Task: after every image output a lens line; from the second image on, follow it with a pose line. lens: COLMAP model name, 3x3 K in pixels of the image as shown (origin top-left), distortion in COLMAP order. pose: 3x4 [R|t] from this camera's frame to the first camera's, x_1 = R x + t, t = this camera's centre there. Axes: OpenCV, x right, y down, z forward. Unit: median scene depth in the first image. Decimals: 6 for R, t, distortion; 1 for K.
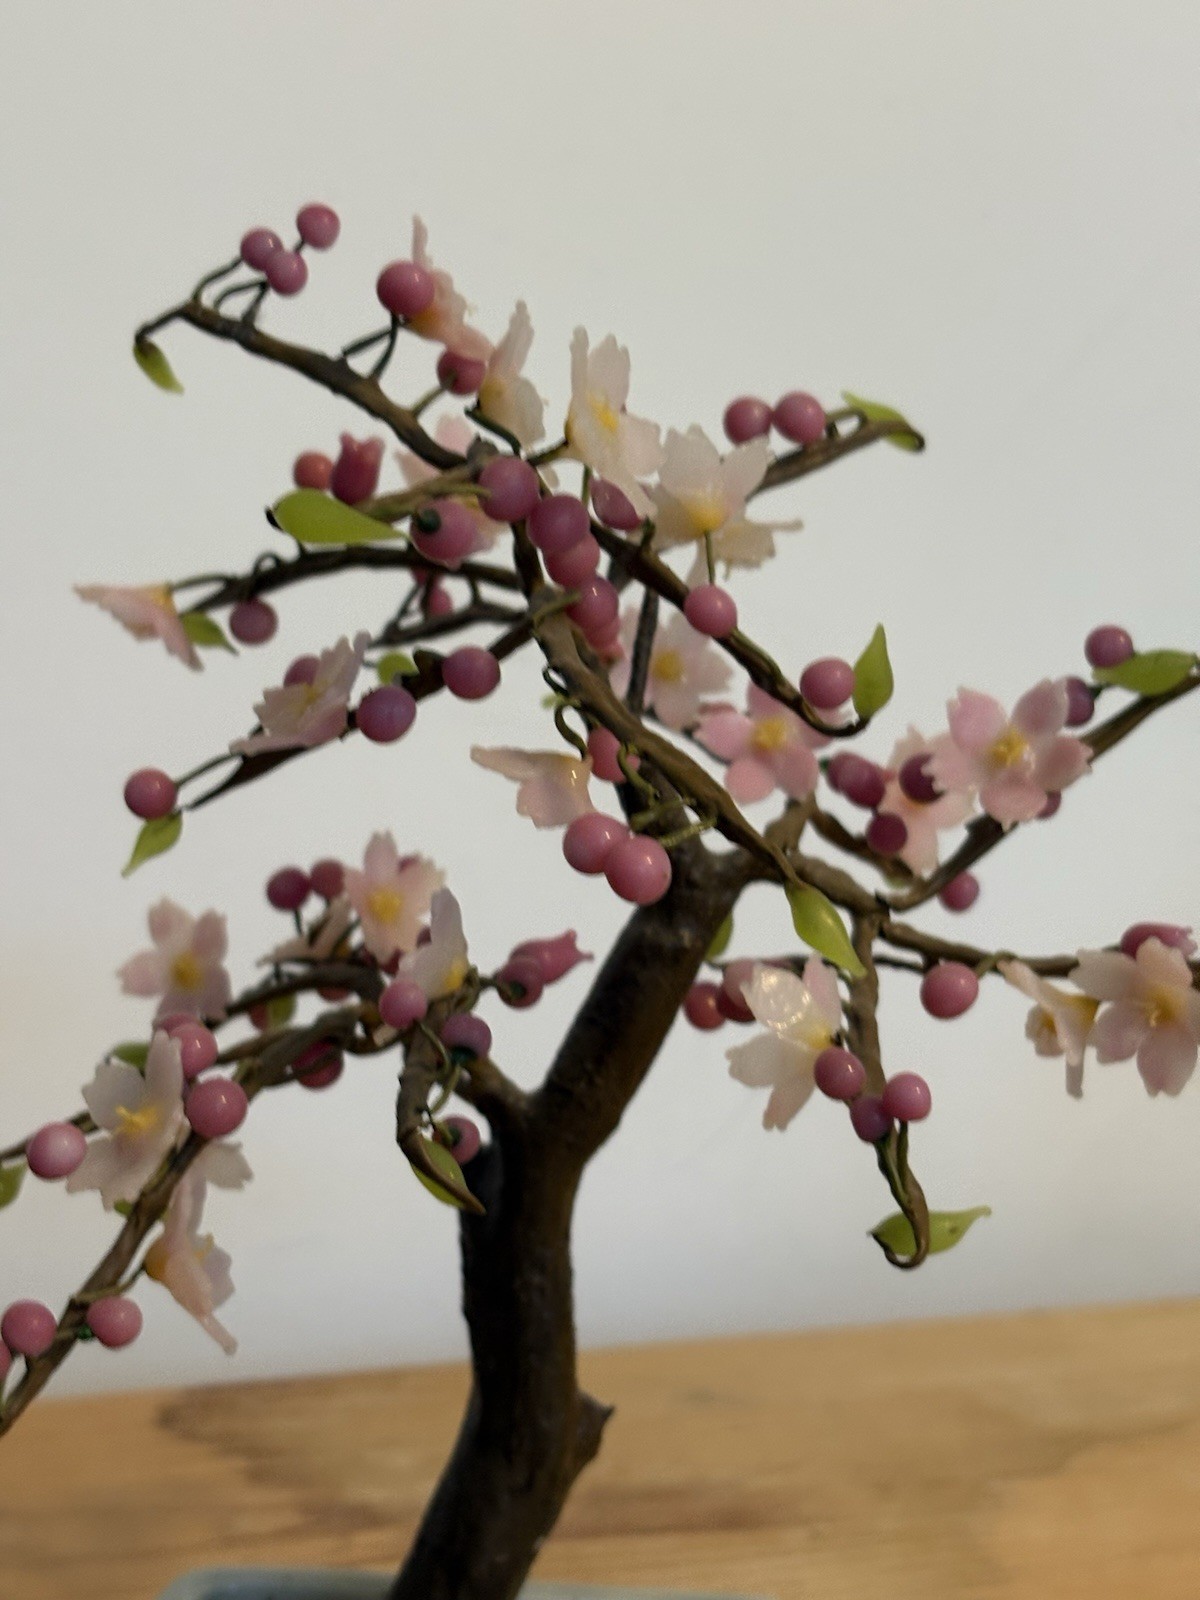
lens RADIAL K [[2585.3, 0, 602.4], [0, 2585.3, 785.5], [0, 0, 1]] dist [0.074859, 0.000000]
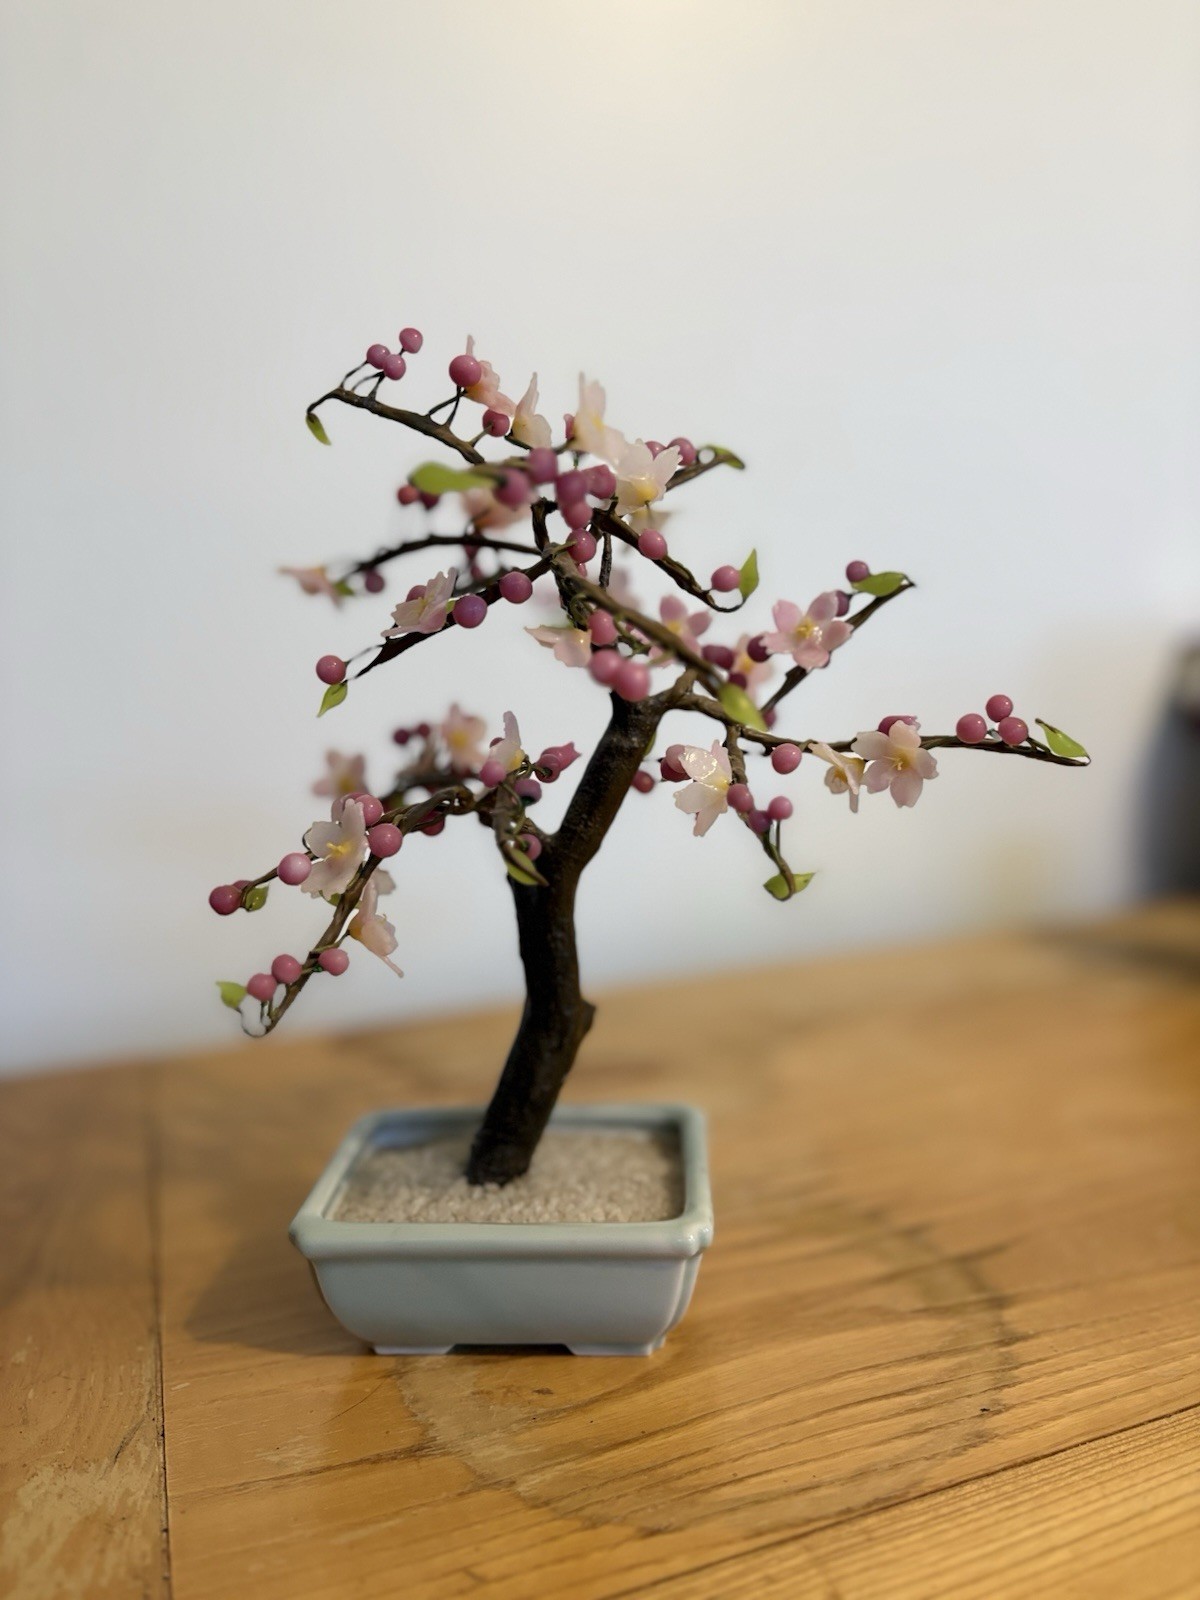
lens RADIAL K [[1301.9, 0, 627.1], [0, 1301.9, 801.3], [0, 0, 1]] dist [0.025564, -0.025129]
pose [[0.994873, -0.051439, 0.087068, -0.054819], [0.046940, 0.997493, 0.052955, 0.052467], [-0.089573, -0.048596, 0.994794, 0.094346]]
